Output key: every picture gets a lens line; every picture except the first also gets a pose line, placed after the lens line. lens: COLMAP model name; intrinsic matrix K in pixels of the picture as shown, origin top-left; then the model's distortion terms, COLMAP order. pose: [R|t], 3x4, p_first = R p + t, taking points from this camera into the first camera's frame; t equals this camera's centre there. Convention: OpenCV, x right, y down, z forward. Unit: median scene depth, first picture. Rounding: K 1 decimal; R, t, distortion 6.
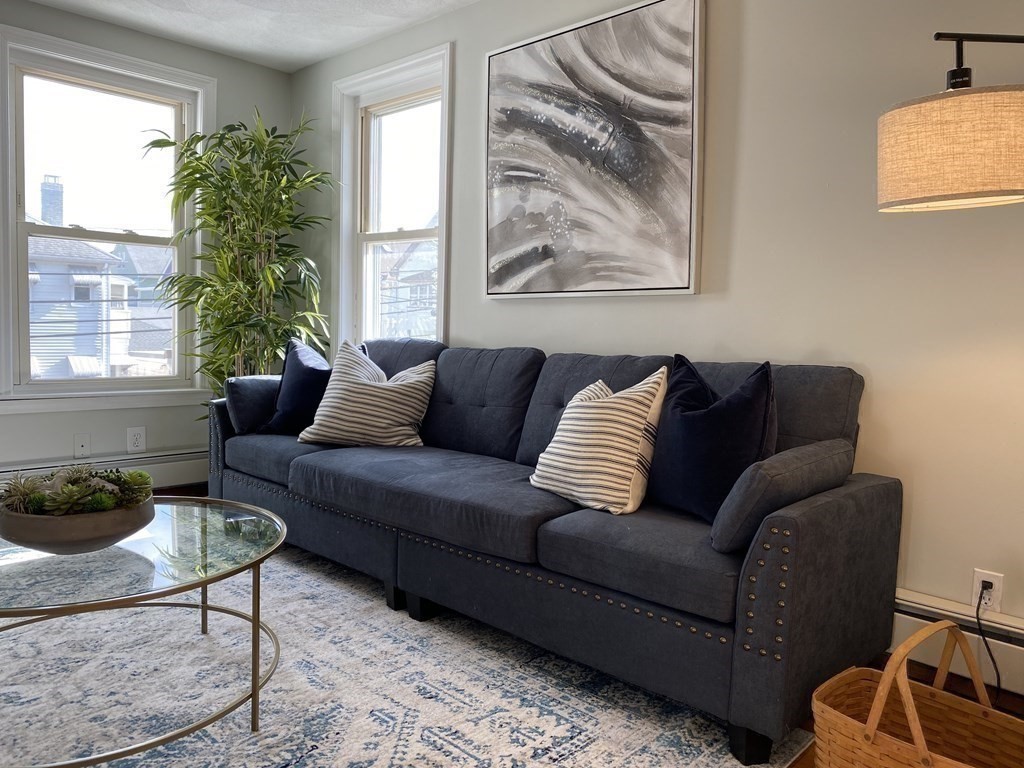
lens RADIAL K [[781.0, 0, 510.2], [0, 781.0, 379.0], [0, 0, 1]] dist [0.019409, -0.017087]
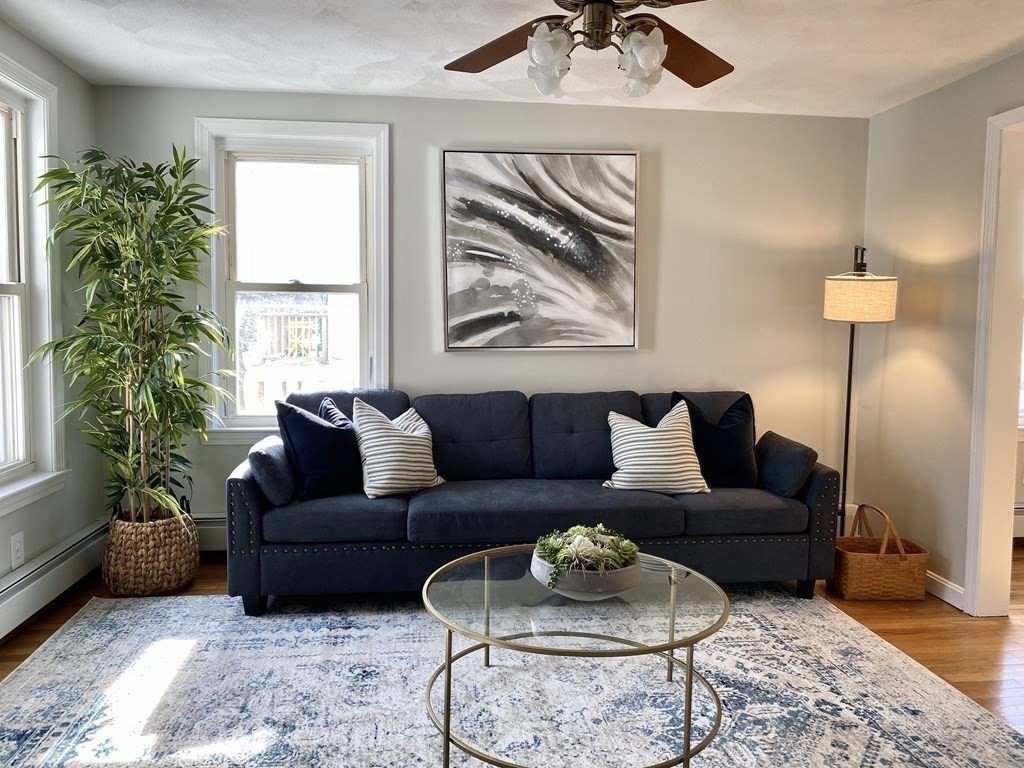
lens RADIAL K [[781.0, 0, 510.4], [0, 781.0, 379.7], [0, 0, 1]] dist [0.019409, -0.017087]
pose [[0.645299, -0.087733, 0.758875, -1.015253], [0.063568, 0.996105, 0.061105, -0.146750], [-0.761281, 0.008809, 0.648363, 0.166815]]
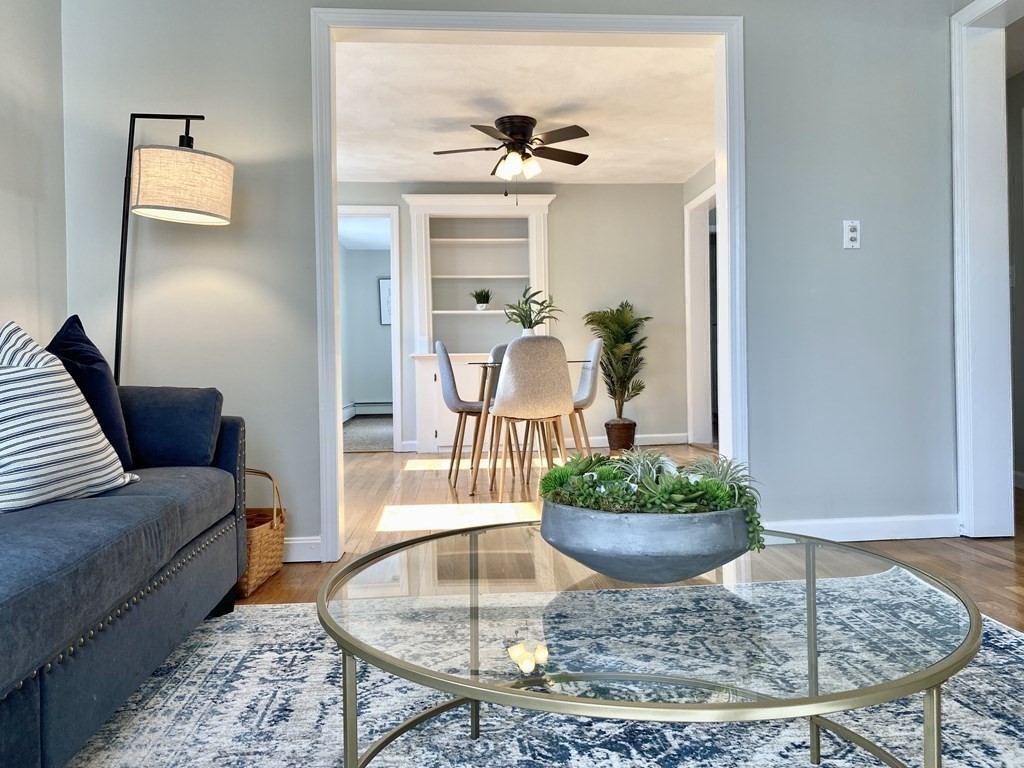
lens RADIAL K [[781.0, 0, 511.3], [0, 781.0, 378.5], [0, 0, 1]] dist [0.019409, -0.017087]
pose [[-0.747051, -0.033853, 0.663904, -0.576448], [0.032499, 0.995648, 0.087339, -0.008446], [-0.663971, 0.086822, -0.742700, 0.999447]]
